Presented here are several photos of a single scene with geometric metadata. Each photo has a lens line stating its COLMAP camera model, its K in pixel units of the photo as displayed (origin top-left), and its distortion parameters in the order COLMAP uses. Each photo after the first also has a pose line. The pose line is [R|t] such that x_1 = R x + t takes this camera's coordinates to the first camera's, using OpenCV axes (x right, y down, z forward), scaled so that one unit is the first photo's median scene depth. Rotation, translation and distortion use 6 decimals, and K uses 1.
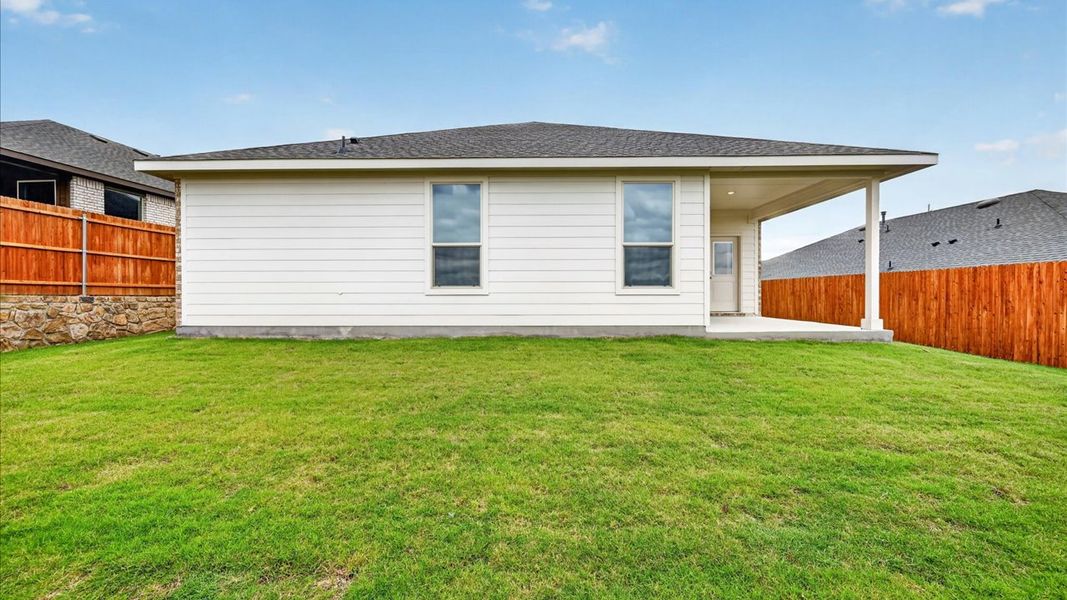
lens RADIAL K [[419.6, 0, 532.1], [0, 419.6, 297.1], [0, 0, 1]] dist [-0.002110, -0.000031]
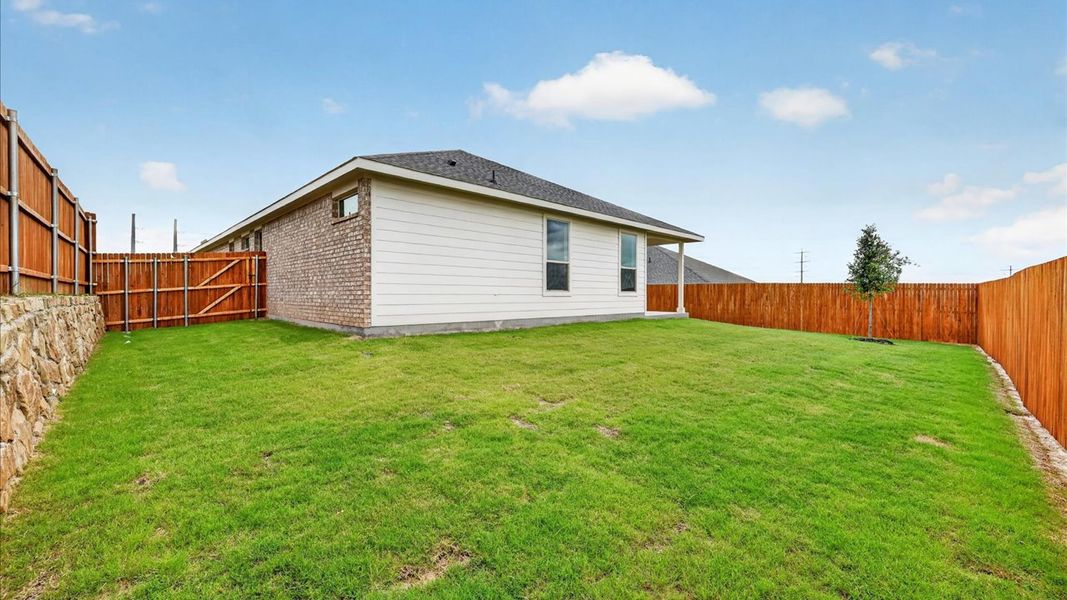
lens RADIAL K [[419.6, 0, 532.1], [0, 419.6, 297.1], [0, 0, 1]] dist [-0.002110, -0.000031]
pose [[0.707185, 0.000802, 0.707028, -1.276963], [0.001616, 0.999995, -0.002751, 0.001927], [-0.707027, 0.003088, 0.707180, 0.022392]]
